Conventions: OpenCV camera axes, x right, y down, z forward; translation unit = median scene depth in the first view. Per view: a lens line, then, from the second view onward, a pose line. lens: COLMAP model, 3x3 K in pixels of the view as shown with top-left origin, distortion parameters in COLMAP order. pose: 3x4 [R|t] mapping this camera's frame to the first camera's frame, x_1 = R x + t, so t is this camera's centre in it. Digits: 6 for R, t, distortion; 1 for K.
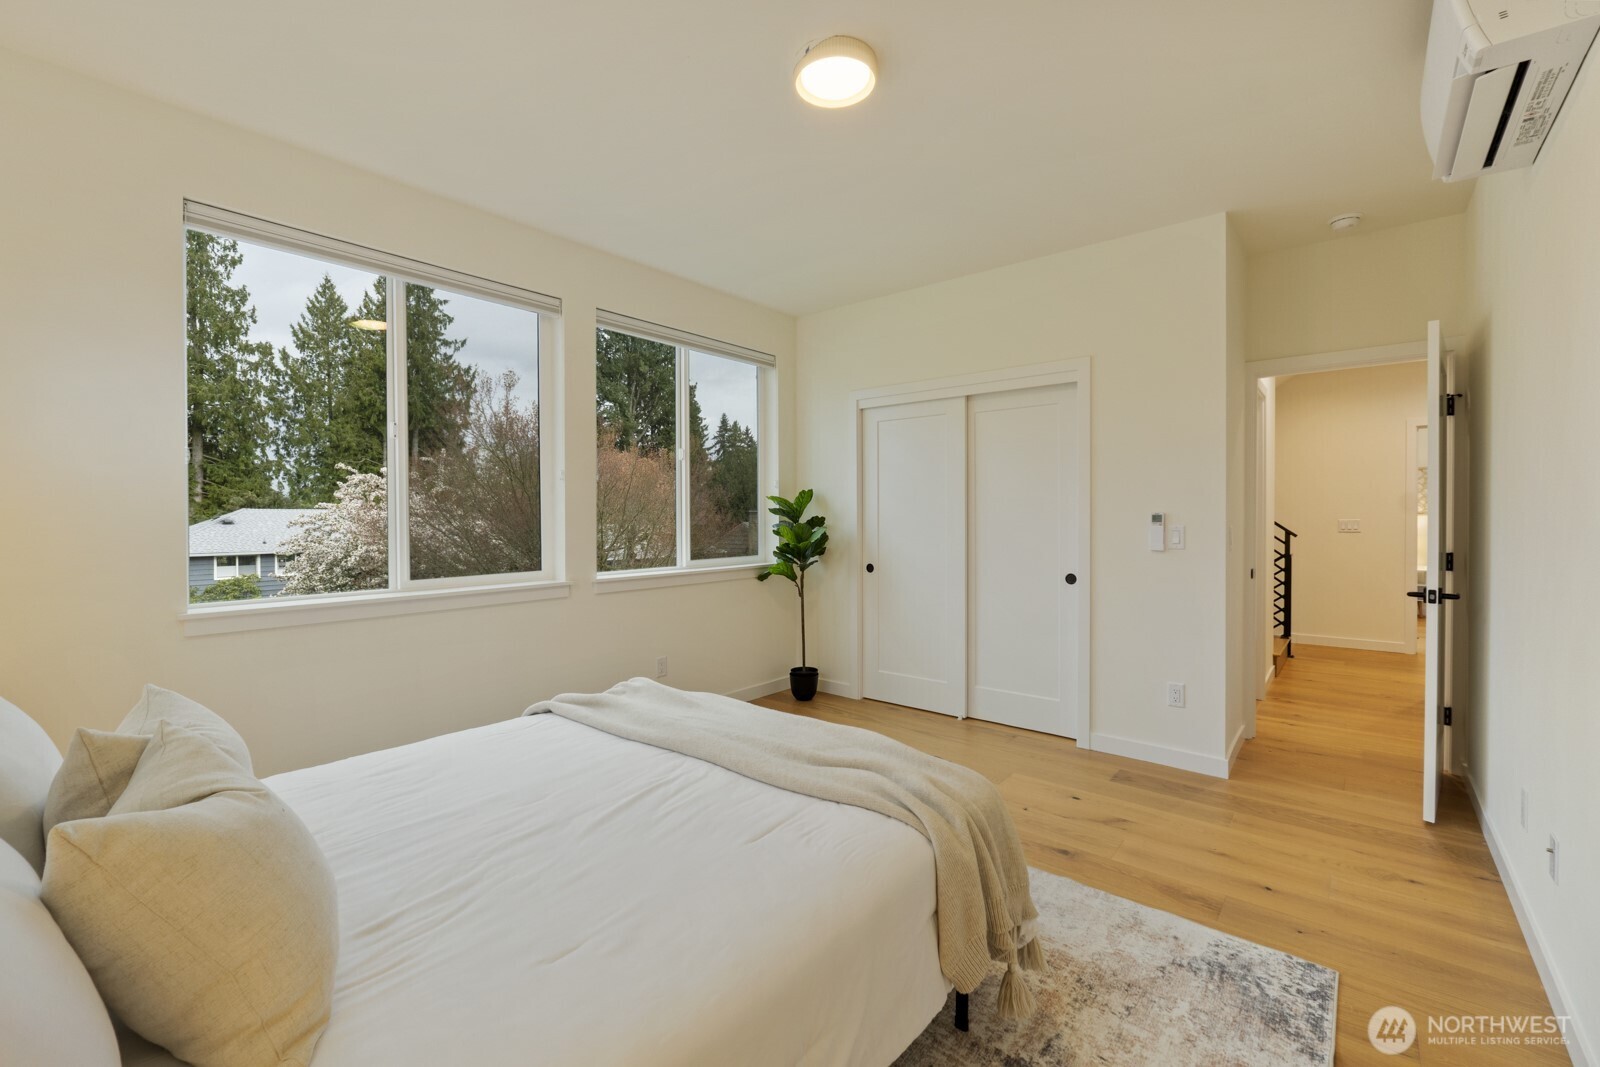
lens RADIAL K [[667.1, 0, 799.8], [0, 667.1, 526.0], [0, 0, 1]] dist [-0.008547, -0.000367]
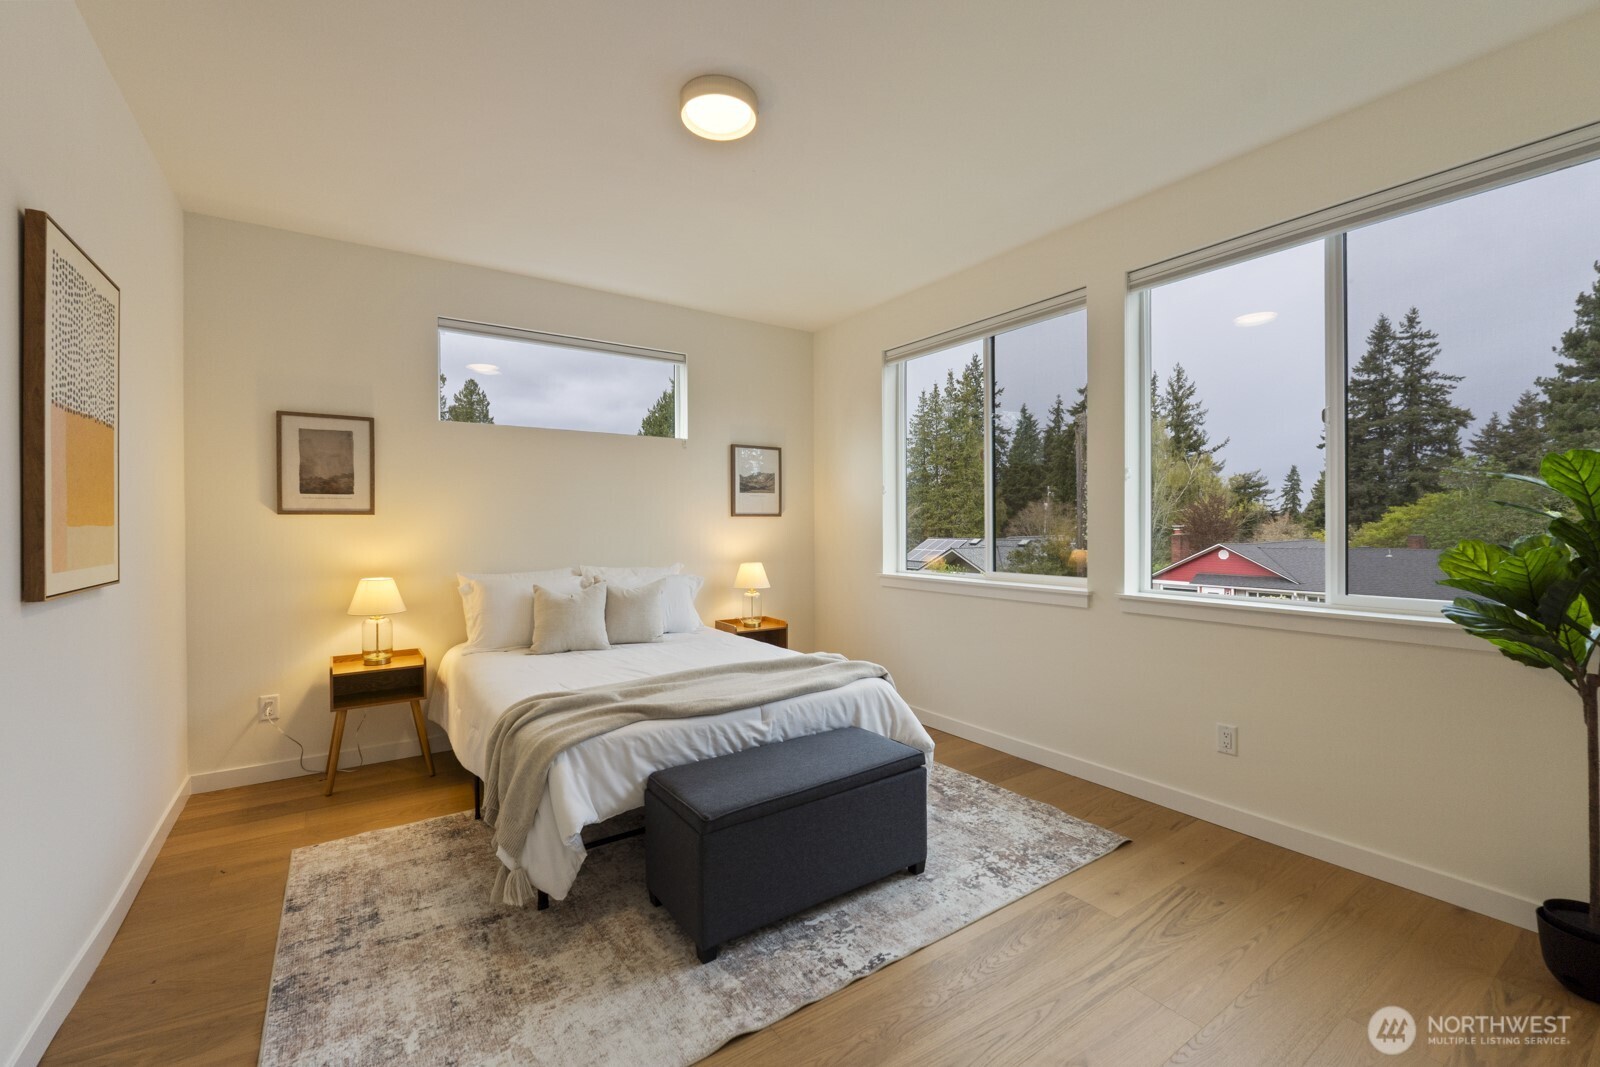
lens RADIAL K [[667.1, 0, 791.3], [0, 667.1, 528.0], [0, 0, 1]] dist [-0.008547, -0.000367]
pose [[-0.277824, 0.005819, -0.960614, 1.317040], [-0.008287, 0.999930, 0.008454, -0.015730], [0.960596, 0.010309, -0.277757, 1.759664]]
